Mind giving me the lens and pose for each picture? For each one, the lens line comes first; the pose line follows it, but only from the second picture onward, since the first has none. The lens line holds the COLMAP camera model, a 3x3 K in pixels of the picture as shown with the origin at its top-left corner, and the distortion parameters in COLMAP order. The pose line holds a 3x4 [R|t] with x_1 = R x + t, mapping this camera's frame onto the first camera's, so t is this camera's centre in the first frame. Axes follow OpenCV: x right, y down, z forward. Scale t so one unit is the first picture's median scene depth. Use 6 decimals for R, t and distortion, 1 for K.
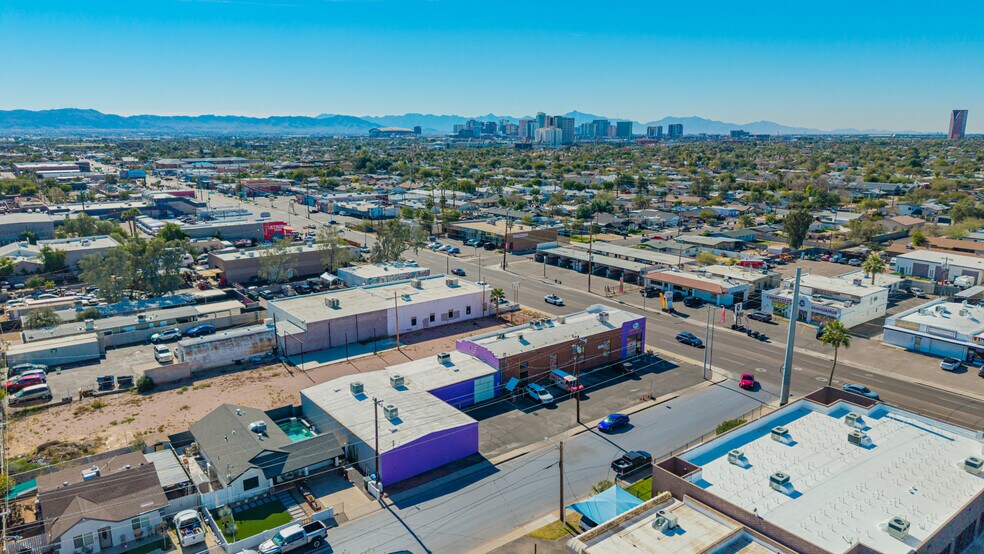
lens RADIAL K [[657.8, 0, 492.0], [0, 657.8, 277.0], [0, 0, 1]] dist [0.029912, -0.028576]
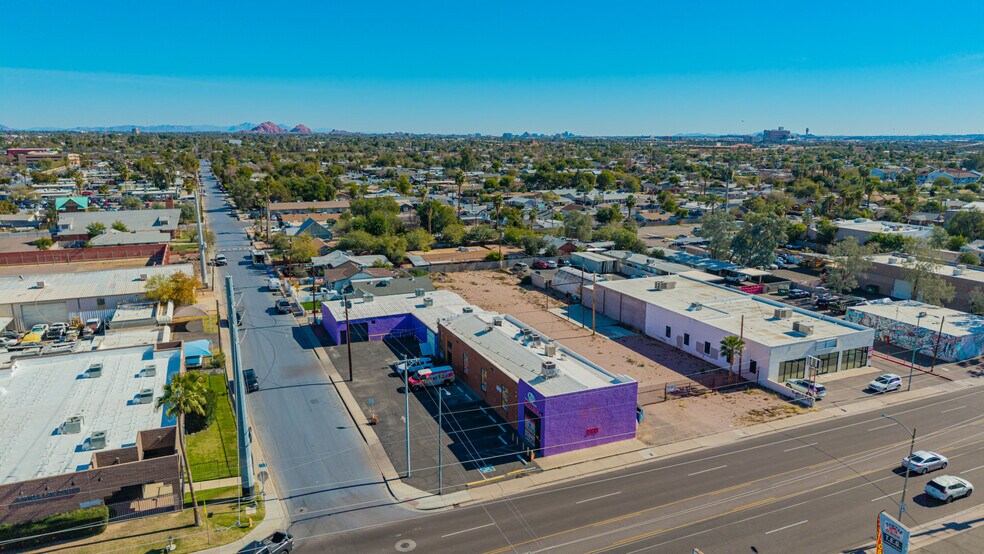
lens RADIAL K [[657.8, 0, 492.0], [0, 657.8, 277.0], [0, 0, 1]] dist [0.029912, -0.028576]
pose [[-0.235170, 0.203219, -0.950472, 0.755535], [-0.212242, 0.943561, 0.254255, -0.171210], [0.948498, 0.261524, -0.178765, 1.015871]]
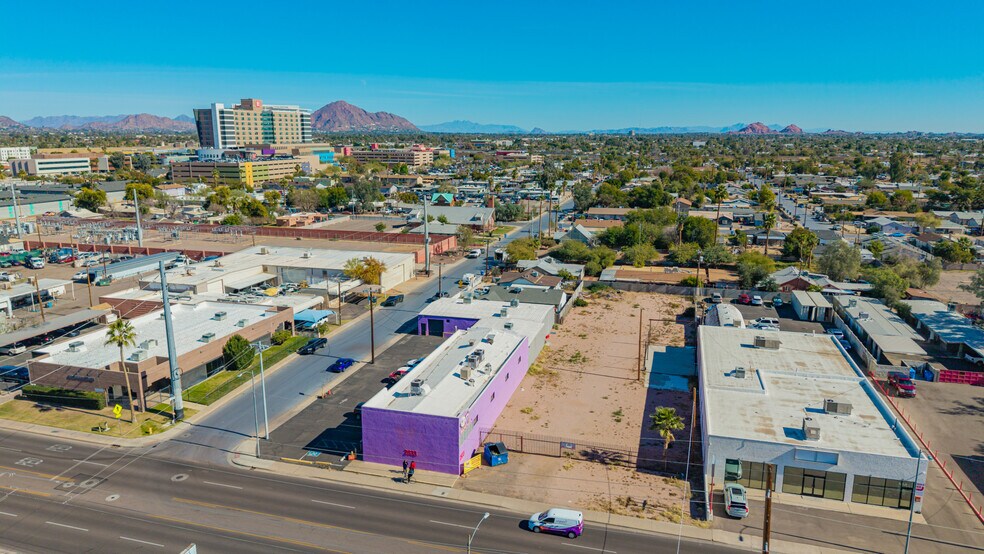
lens RADIAL K [[657.8, 0, 492.0], [0, 657.8, 277.0], [0, 0, 1]] dist [0.029912, -0.028576]
pose [[-0.804974, 0.124253, -0.580153, 0.473386], [-0.128354, 0.918199, 0.374748, -0.296732], [0.579259, 0.376128, -0.723178, 1.454883]]
